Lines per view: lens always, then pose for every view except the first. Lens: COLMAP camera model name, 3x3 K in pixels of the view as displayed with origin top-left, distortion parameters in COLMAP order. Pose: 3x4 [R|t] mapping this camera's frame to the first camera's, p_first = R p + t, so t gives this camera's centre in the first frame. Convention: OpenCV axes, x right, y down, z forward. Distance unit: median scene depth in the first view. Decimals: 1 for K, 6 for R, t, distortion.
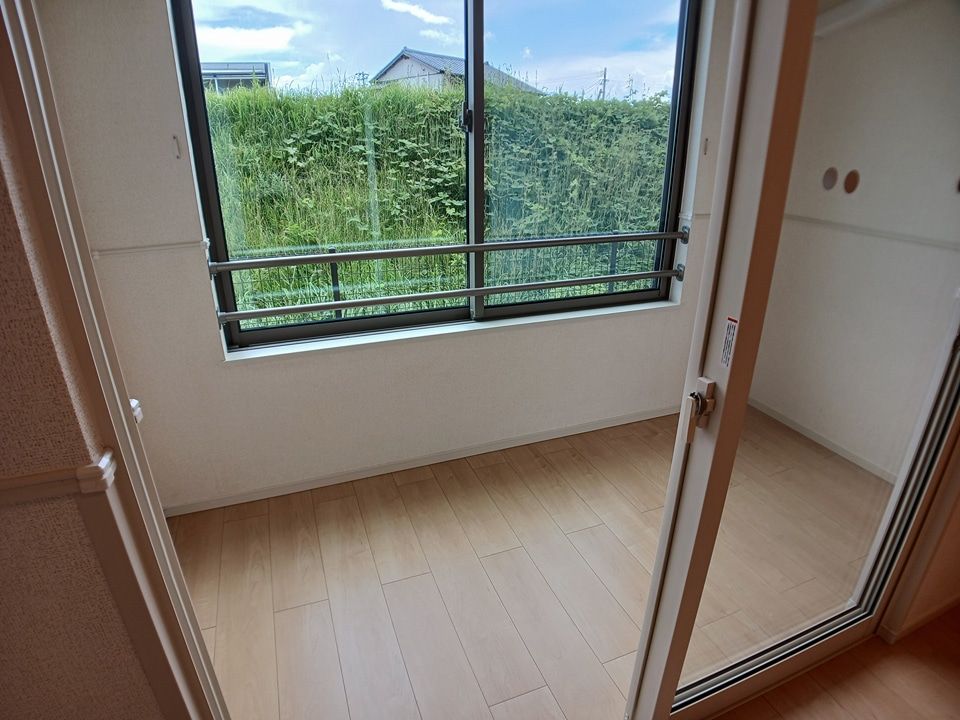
lens RADIAL K [[533.2, 0, 480.0], [0, 533.2, 360.0], [0, 0, 1]] dist [-0.087691, -0.000104]
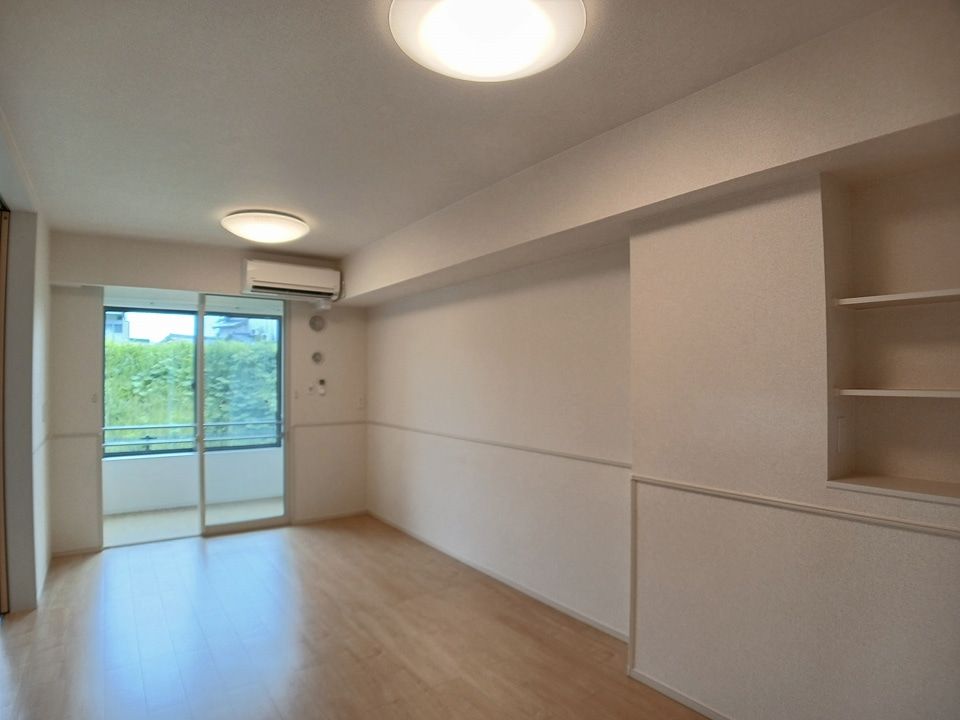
lens RADIAL K [[533.2, 0, 480.0], [0, 533.2, 360.0], [0, 0, 1]] dist [-0.087691, -0.000104]
pose [[0.966580, 0.004868, 0.256318, 0.182106], [0.098612, 0.915834, -0.389260, 0.170373], [-0.236639, 0.401527, 0.884747, -0.477211]]
